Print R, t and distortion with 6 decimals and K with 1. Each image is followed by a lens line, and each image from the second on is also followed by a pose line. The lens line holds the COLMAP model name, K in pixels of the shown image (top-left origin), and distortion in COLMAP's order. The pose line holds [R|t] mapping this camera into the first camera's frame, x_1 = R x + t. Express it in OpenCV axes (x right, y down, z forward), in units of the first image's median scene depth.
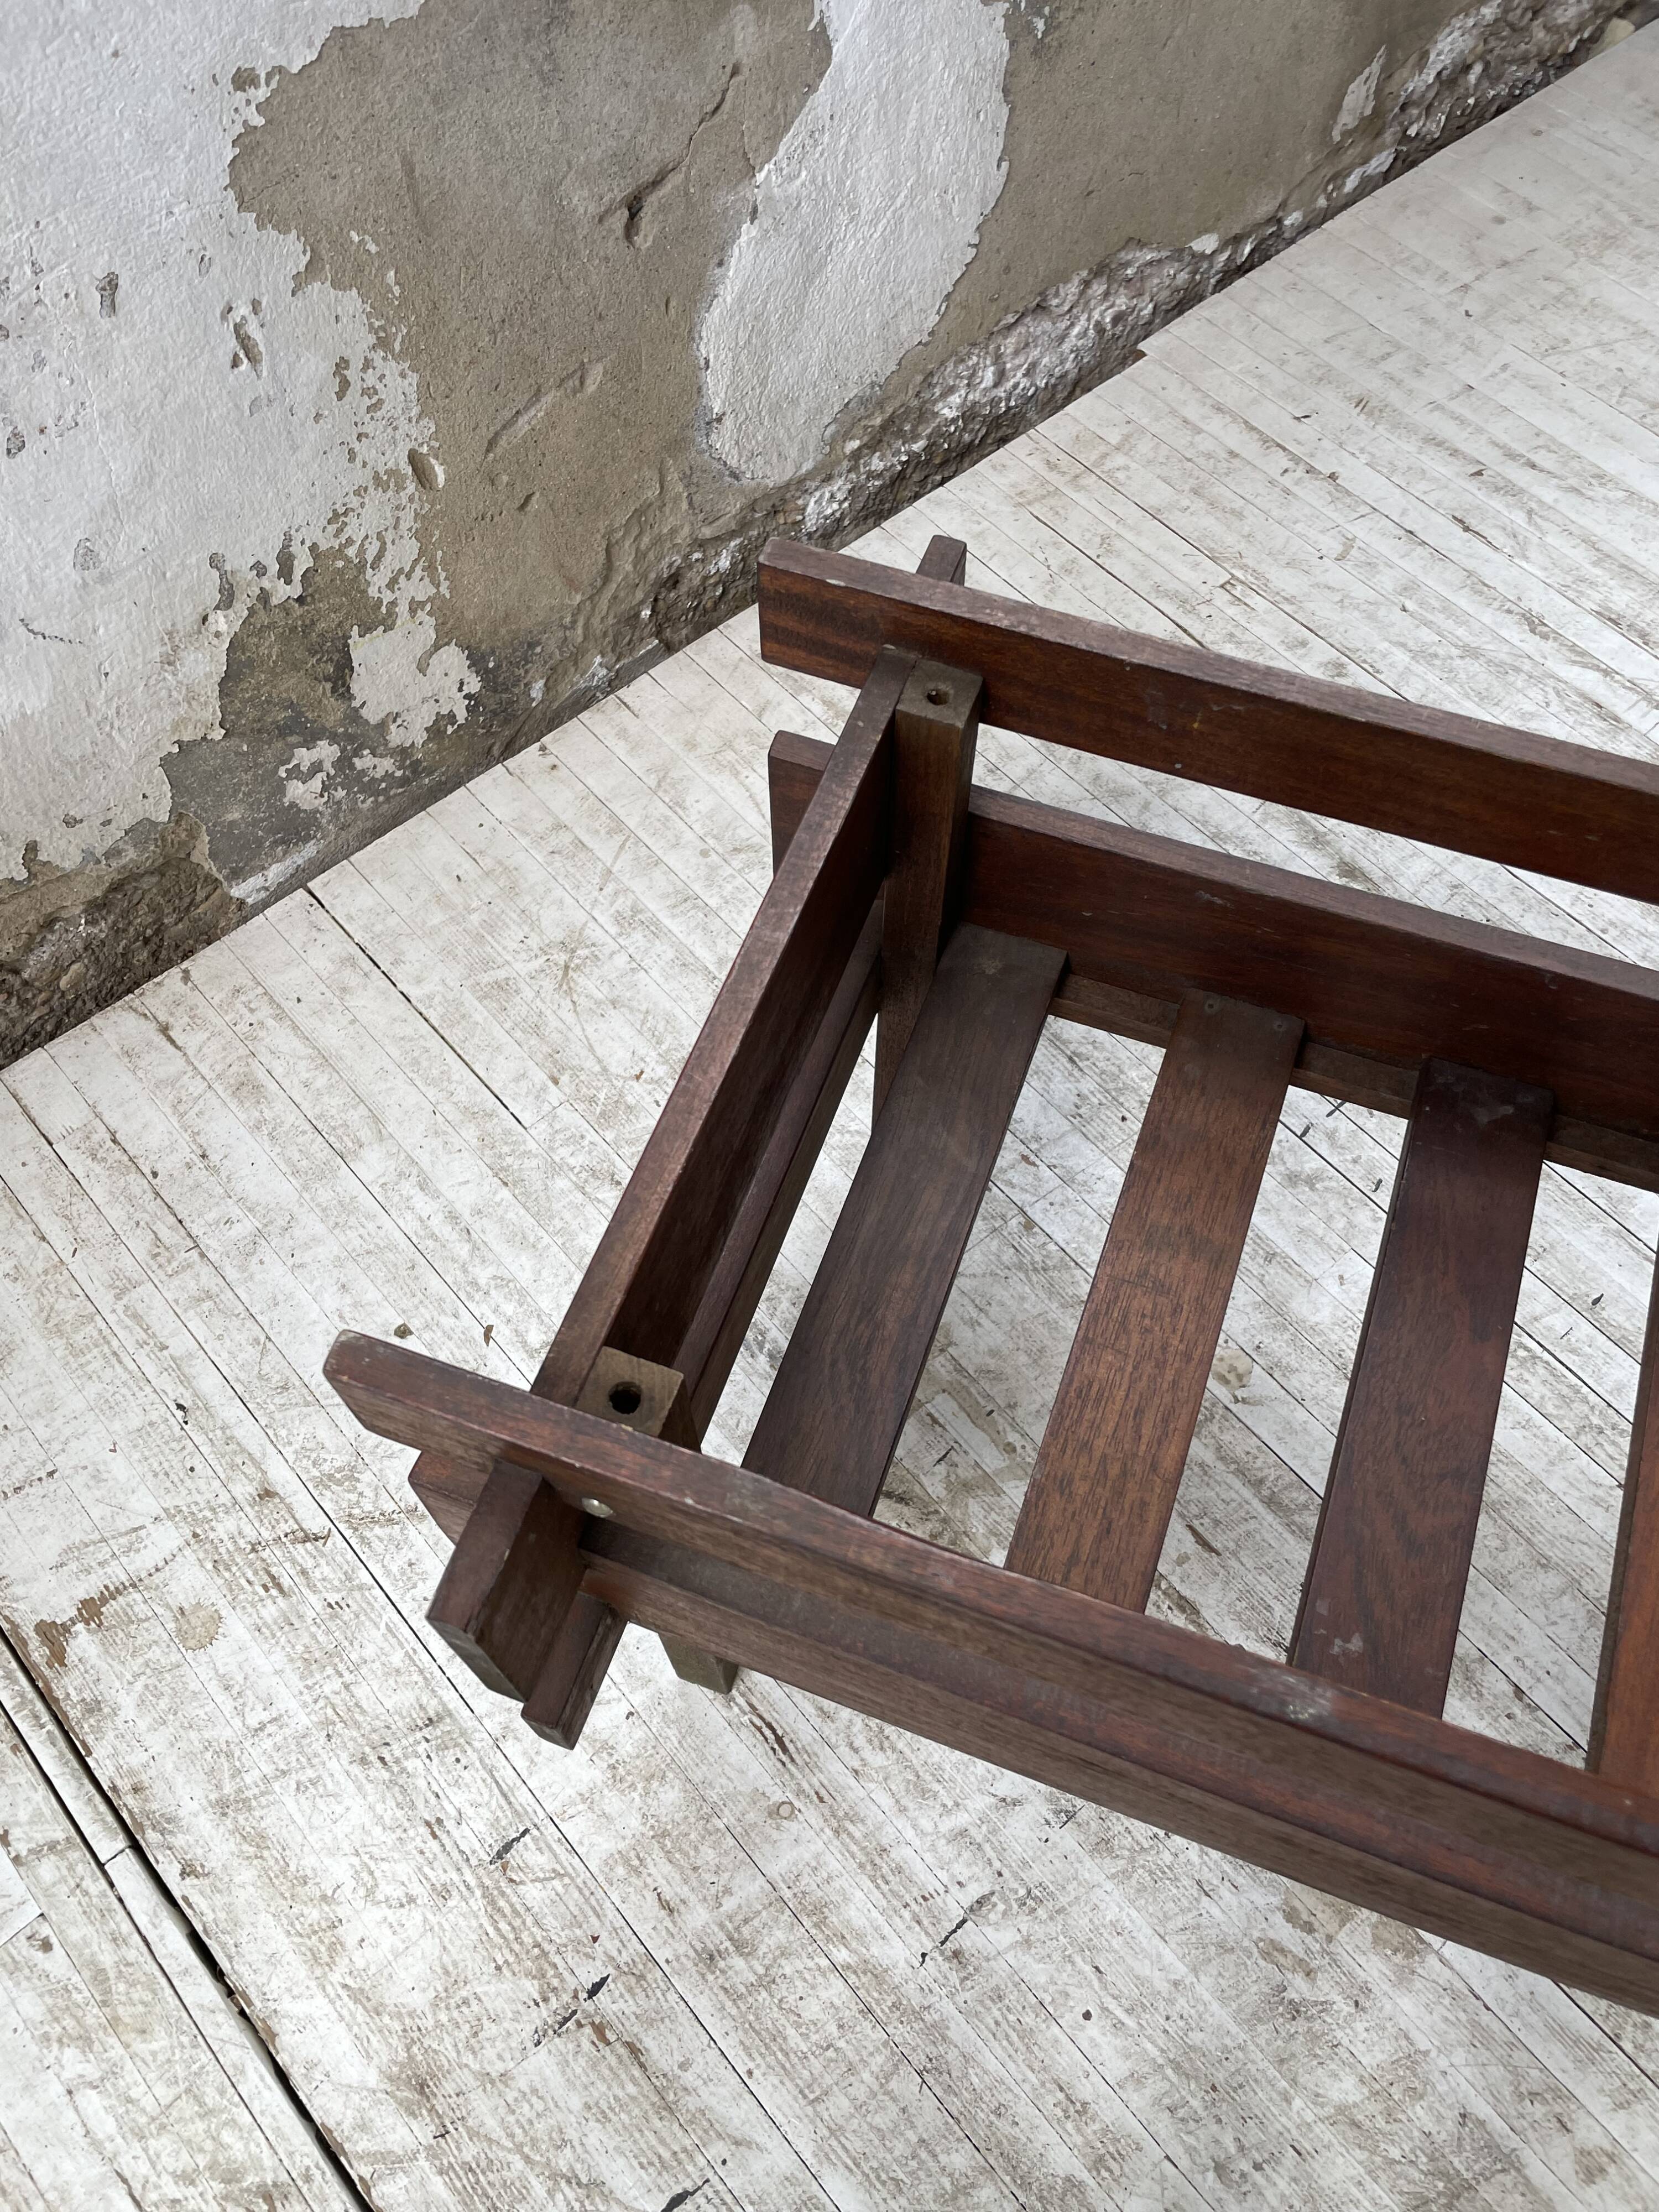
lens RADIAL K [[1678.9, 0, 811.4], [0, 1678.9, 1119.5], [0, 0, 1]] dist [0.085886, -0.120007]
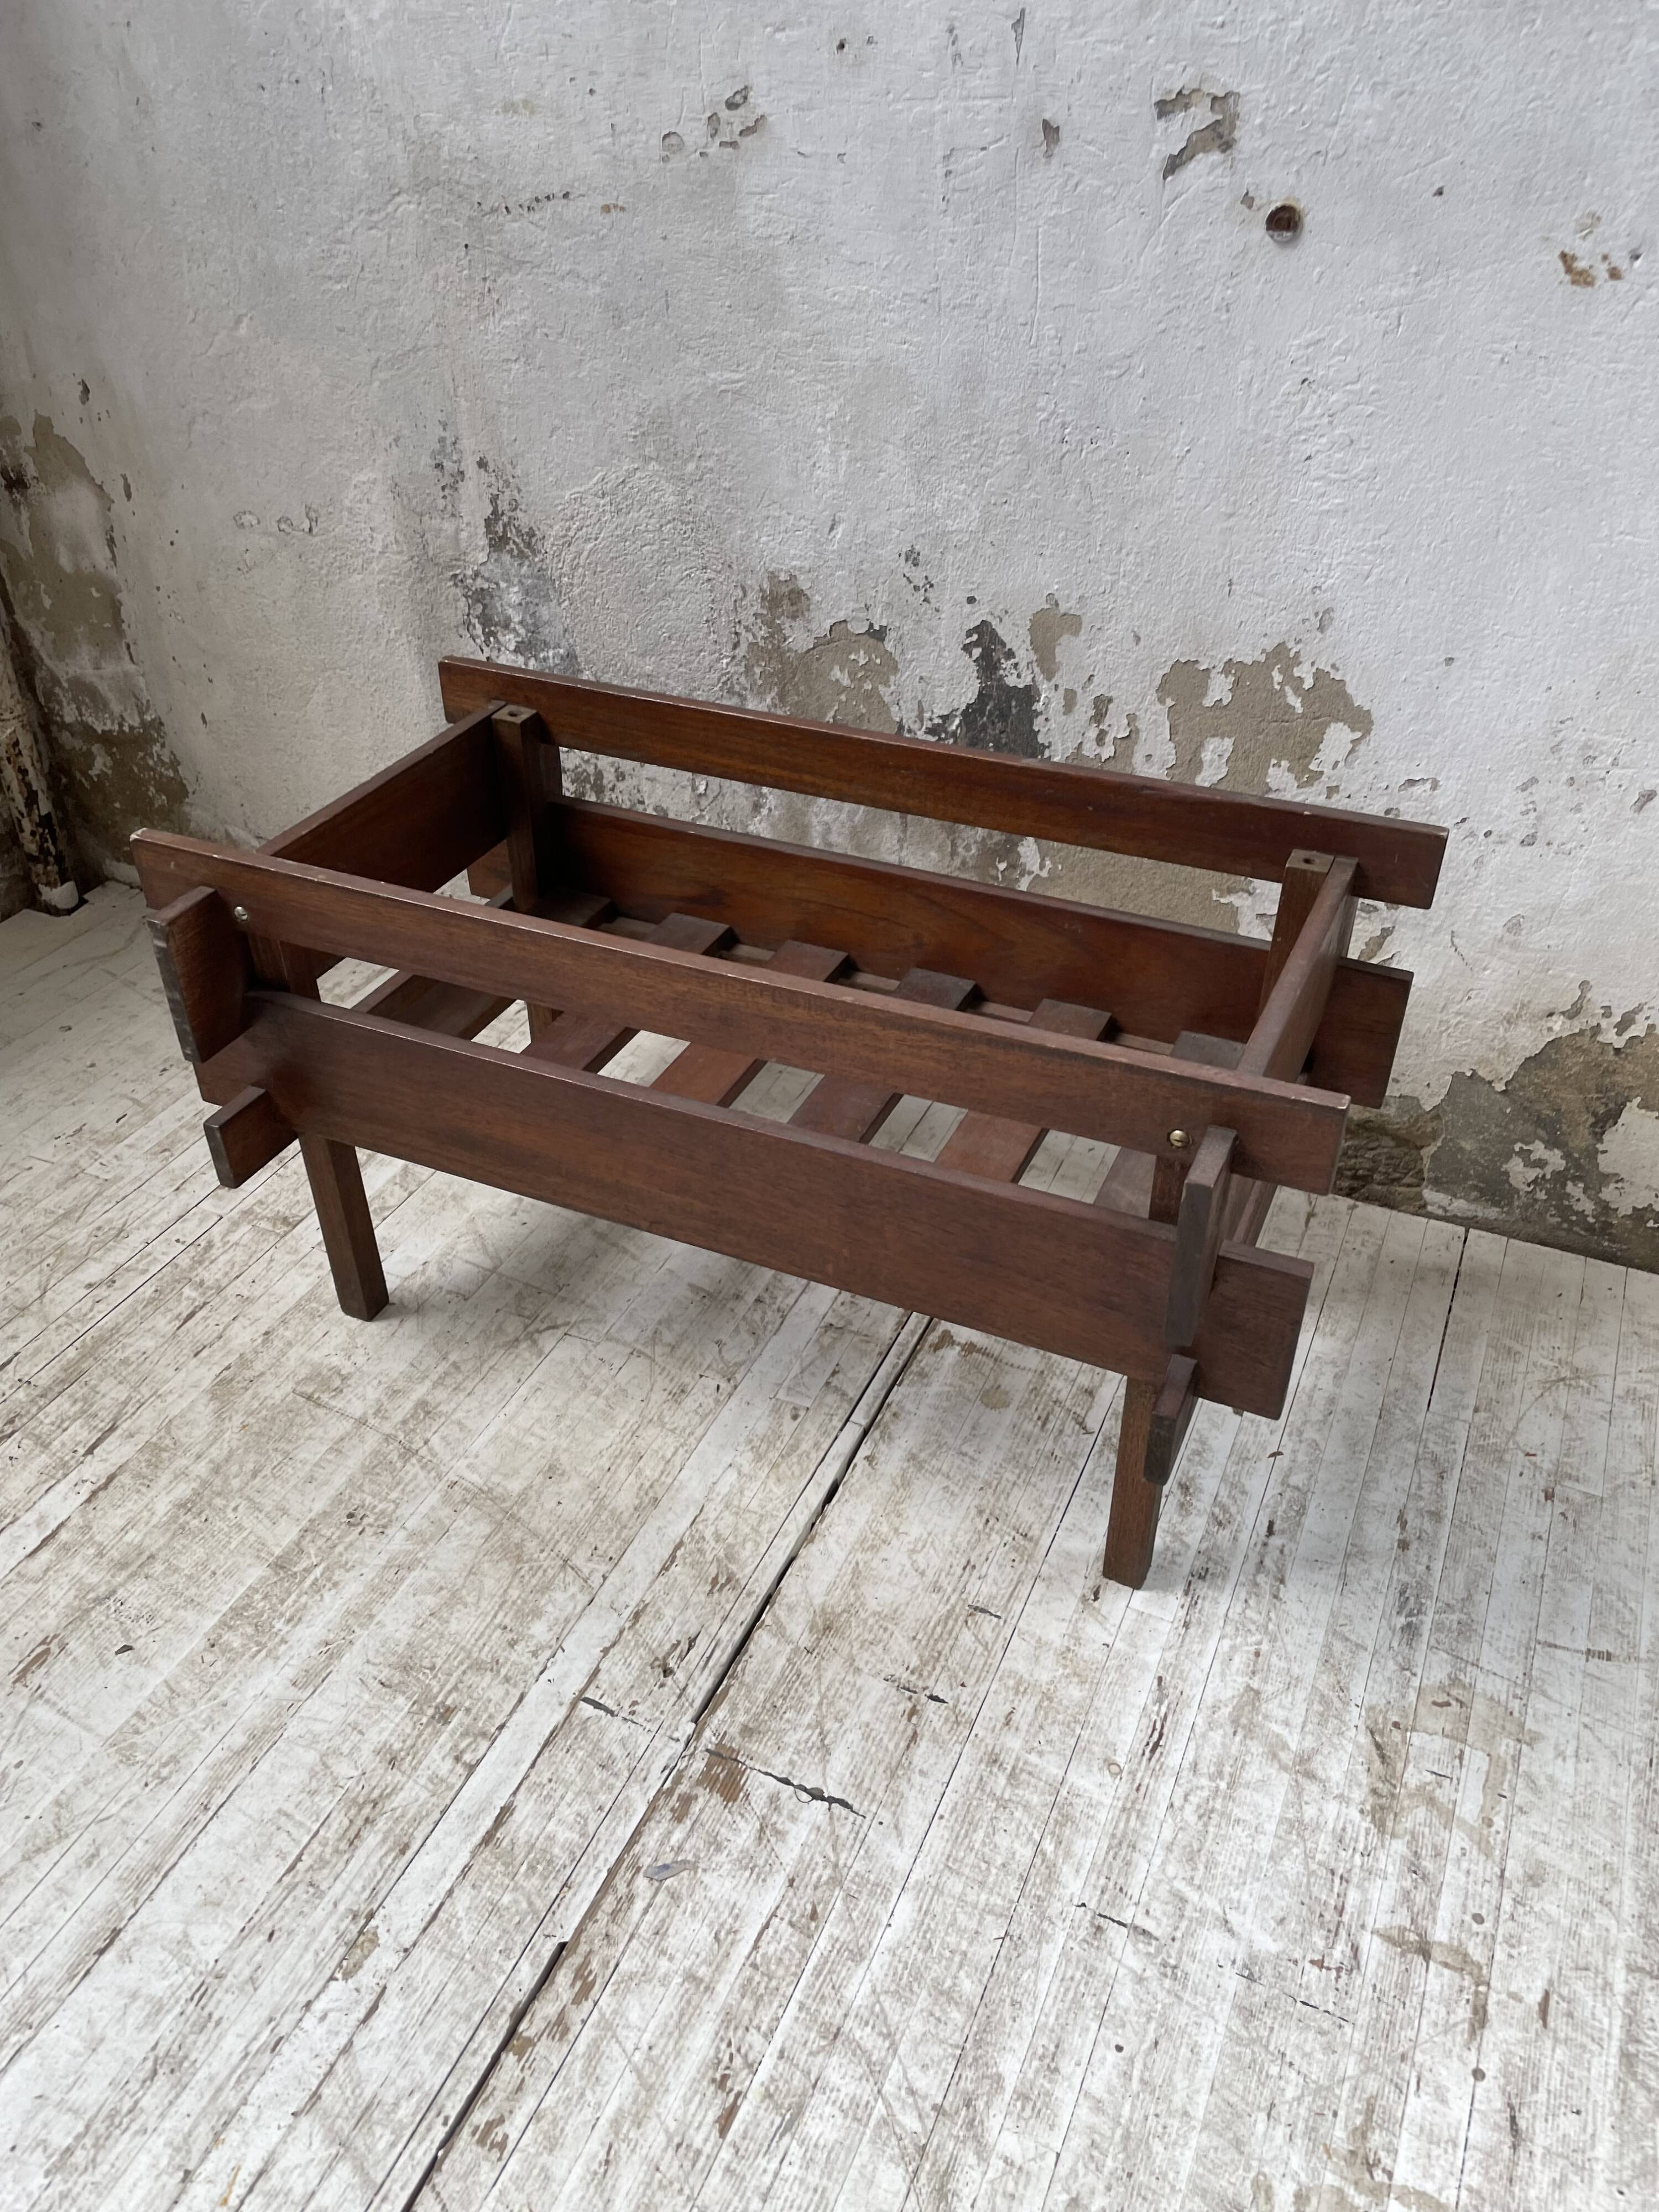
lens RADIAL K [[1678.9, 0, 828.7], [0, 1678.9, 1121.0], [0, 0, 1]] dist [0.085886, -0.120007]
pose [[0.418837, 0.531101, -0.736551, 0.514573], [-0.799281, 0.600575, -0.021455, 0.290872], [0.430959, 0.597697, 0.676042, -0.194741]]
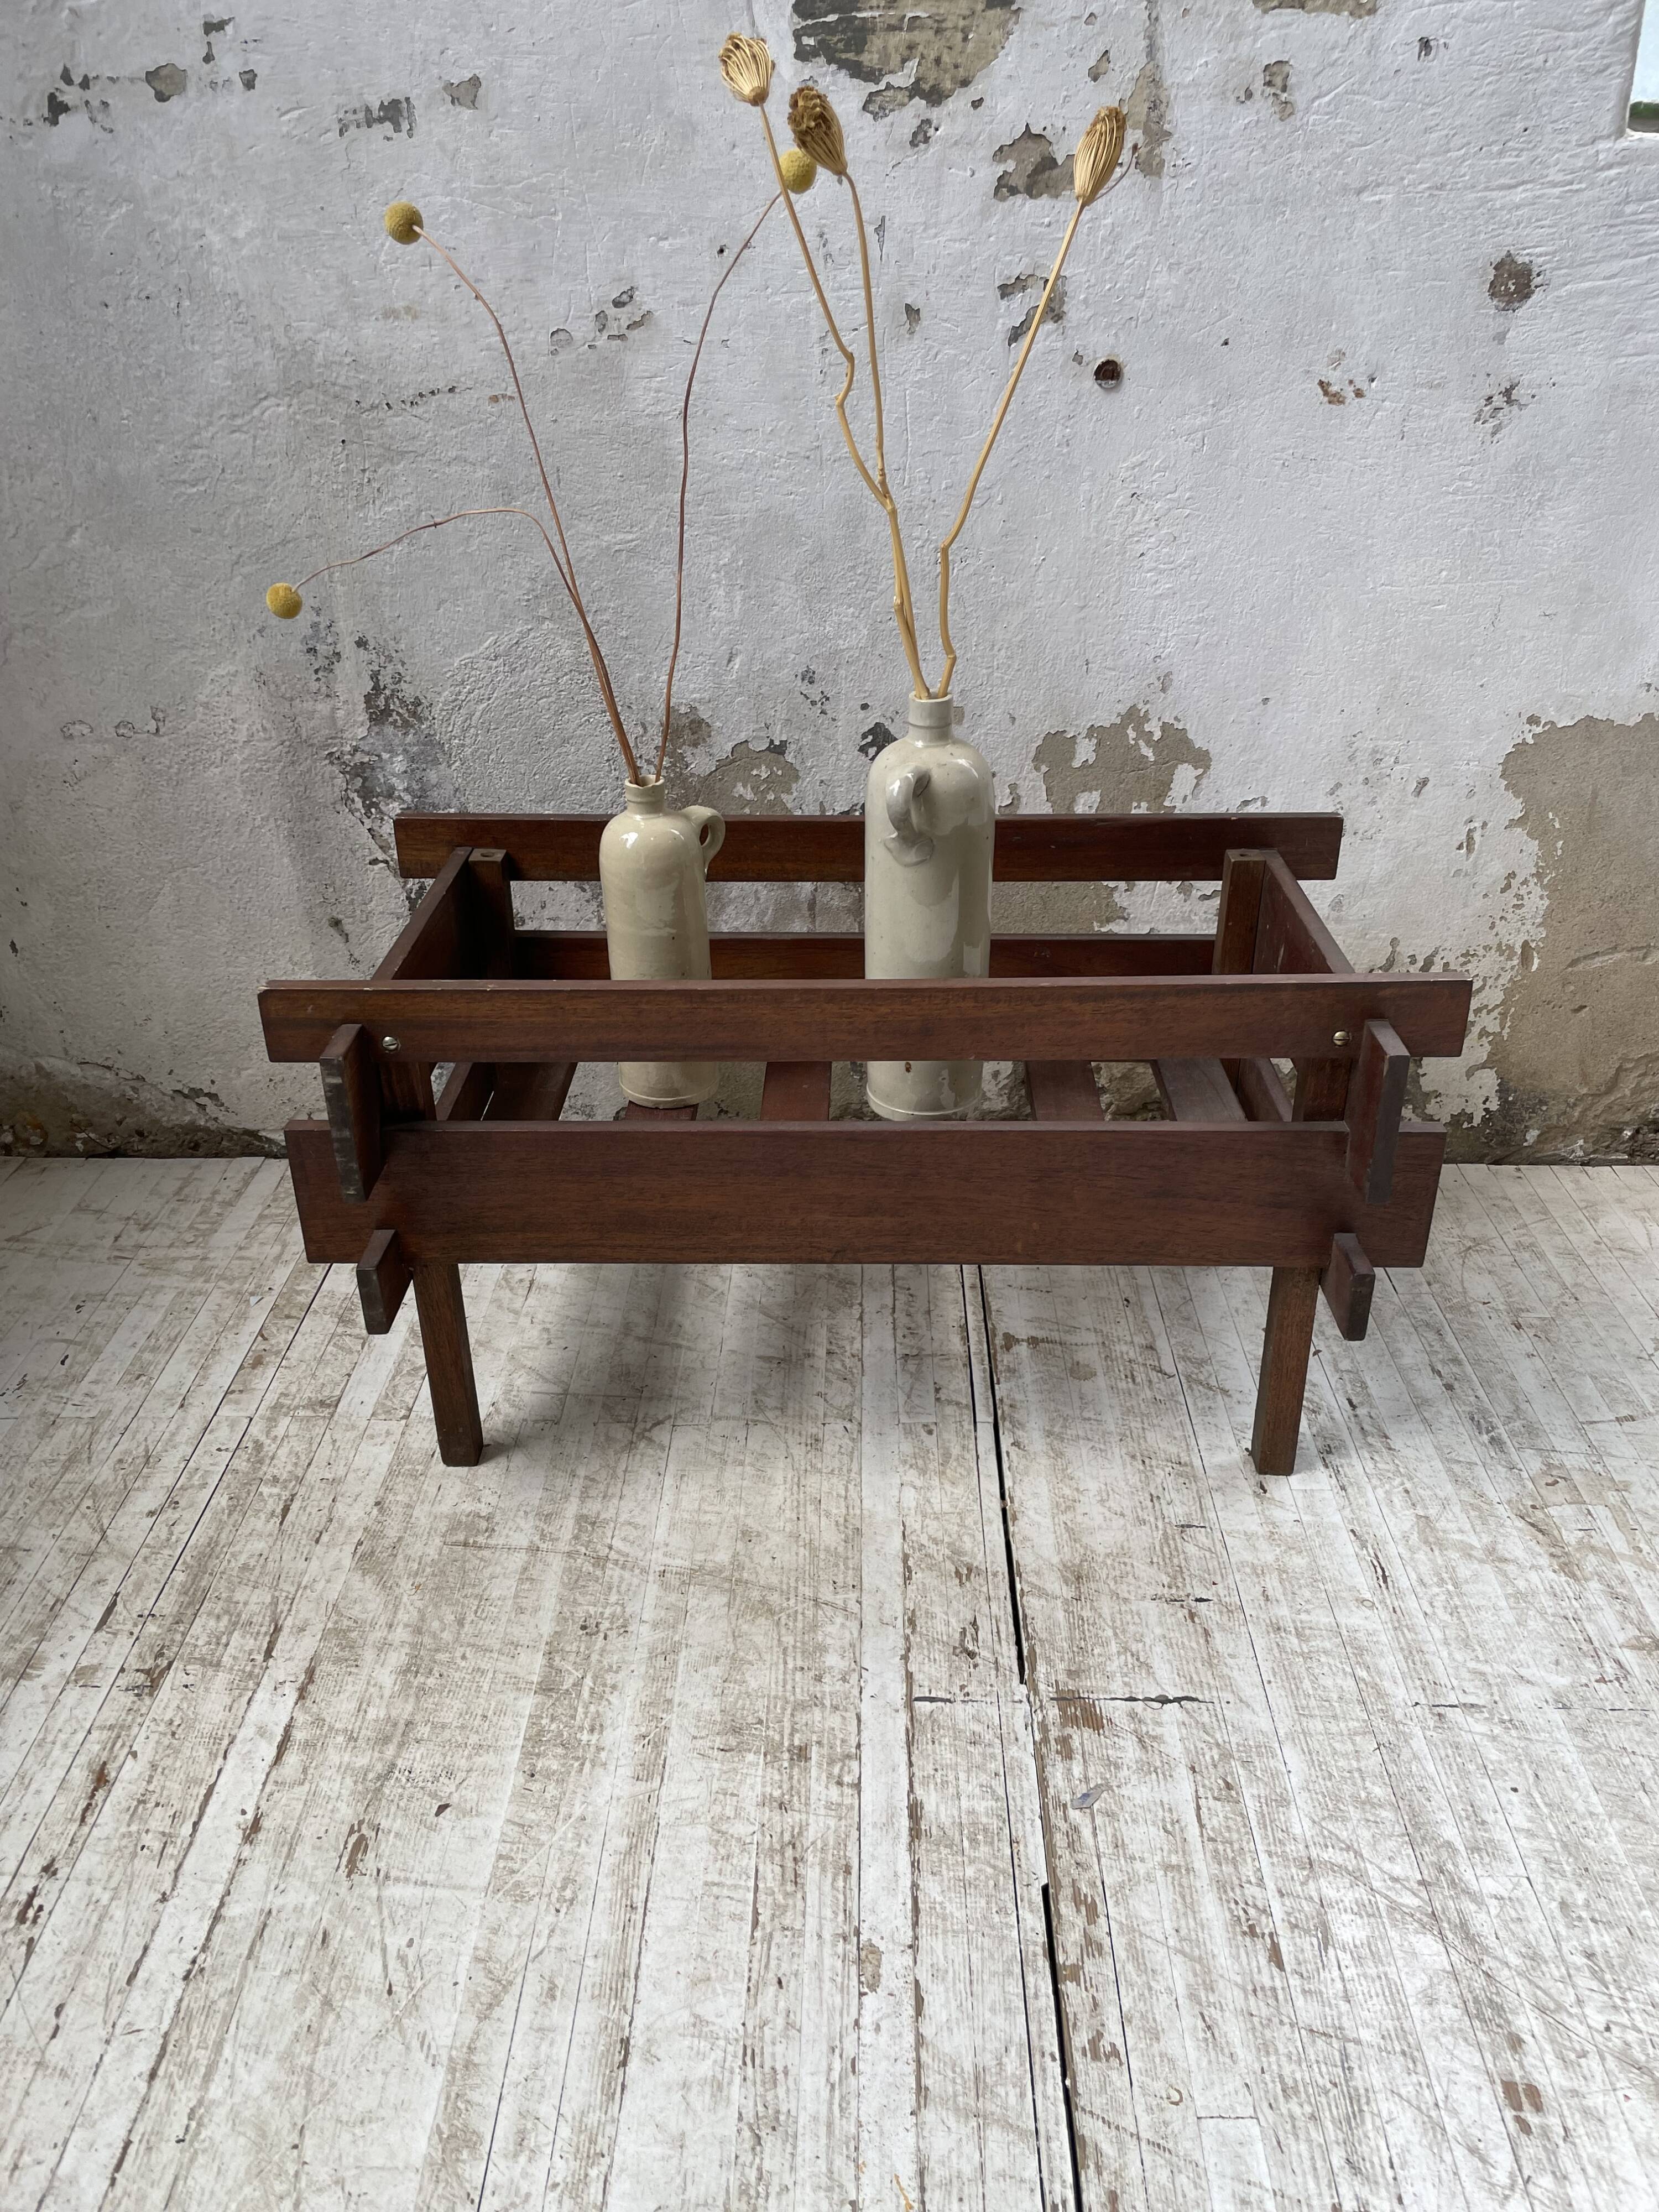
lens RADIAL K [[1678.9, 0, 849.6], [0, 1678.9, 1106.3], [0, 0, 1]] dist [0.085886, -0.120007]
pose [[0.746512, 0.310133, -0.588674, 0.342767], [-0.584871, 0.727691, -0.358318, 0.801977], [0.317246, 0.611787, 0.724618, -0.402613]]
